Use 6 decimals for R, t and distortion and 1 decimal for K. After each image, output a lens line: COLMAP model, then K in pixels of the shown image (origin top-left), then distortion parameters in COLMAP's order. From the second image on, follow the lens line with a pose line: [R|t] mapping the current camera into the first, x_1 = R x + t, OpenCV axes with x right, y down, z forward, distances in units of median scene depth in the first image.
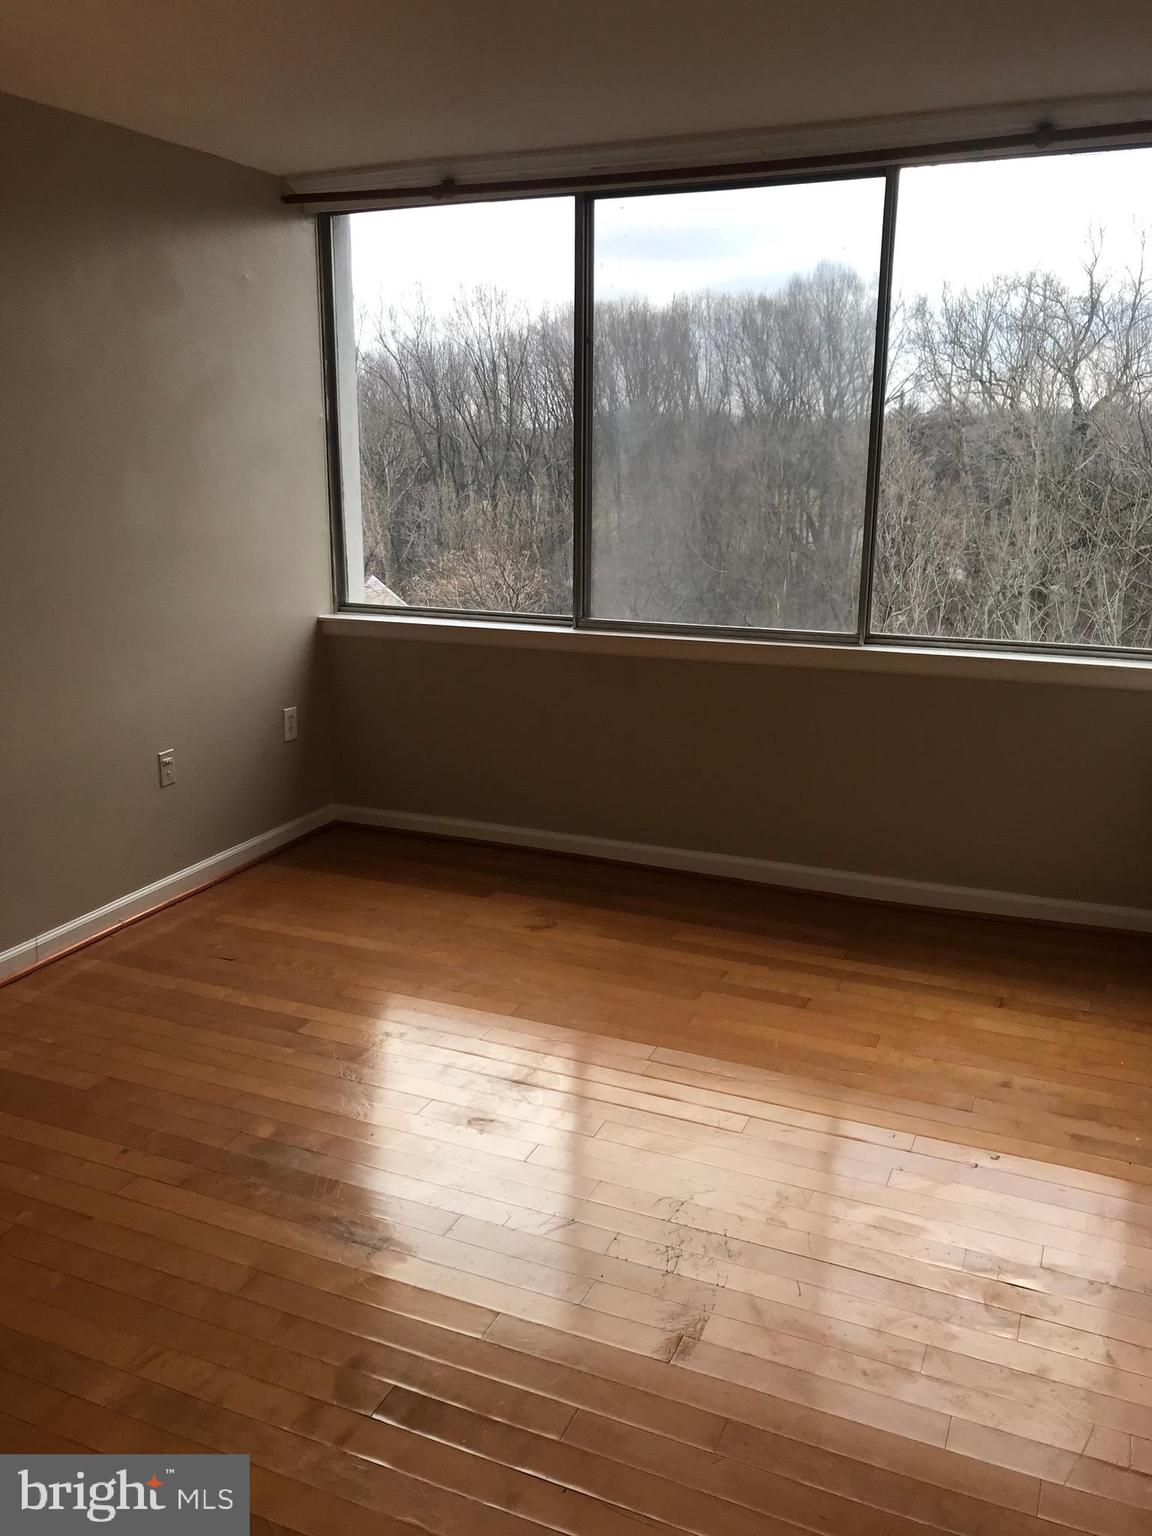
lens RADIAL K [[1245.2, 0, 572.3], [0, 1245.2, 758.8], [0, 0, 1]] dist [0.088543, -0.229651]
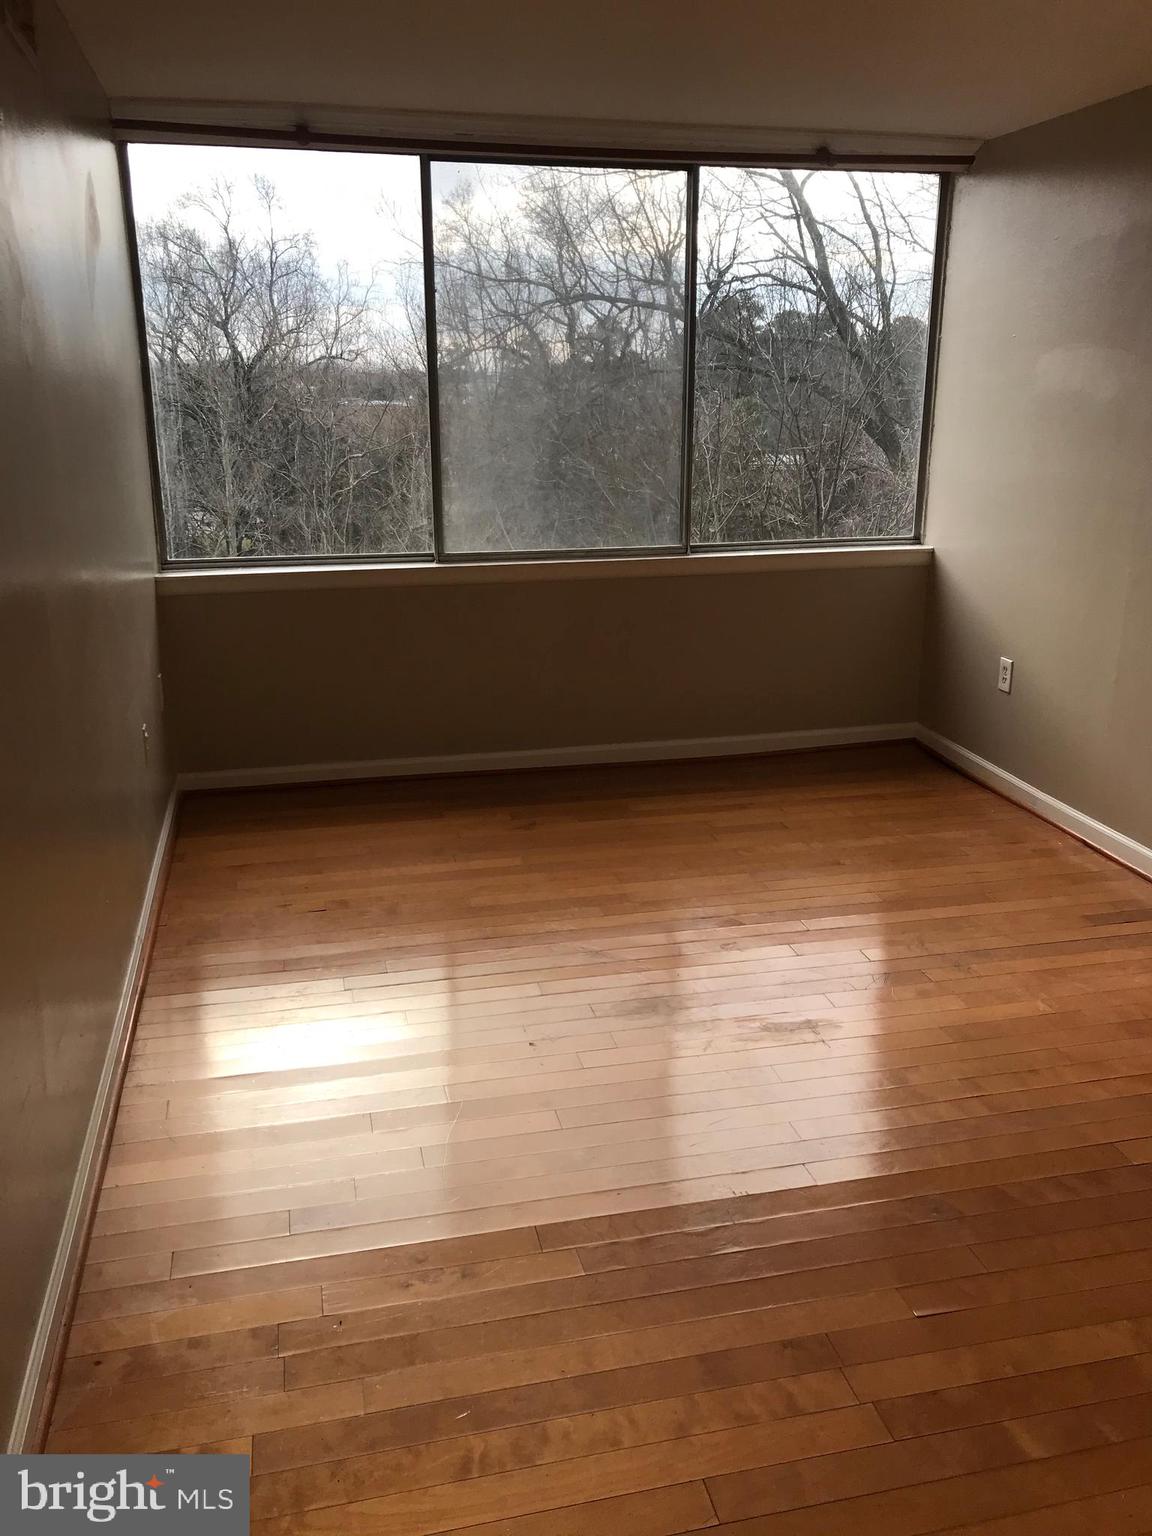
lens RADIAL K [[1245.2, 0, 572.3], [0, 1245.2, 758.8], [0, 0, 1]] dist [0.088543, -0.229651]
pose [[0.790285, -0.169809, 0.588740, -0.579218], [0.149464, 0.985232, 0.083538, -0.010807], [-0.594231, 0.021976, 0.803994, 0.068850]]
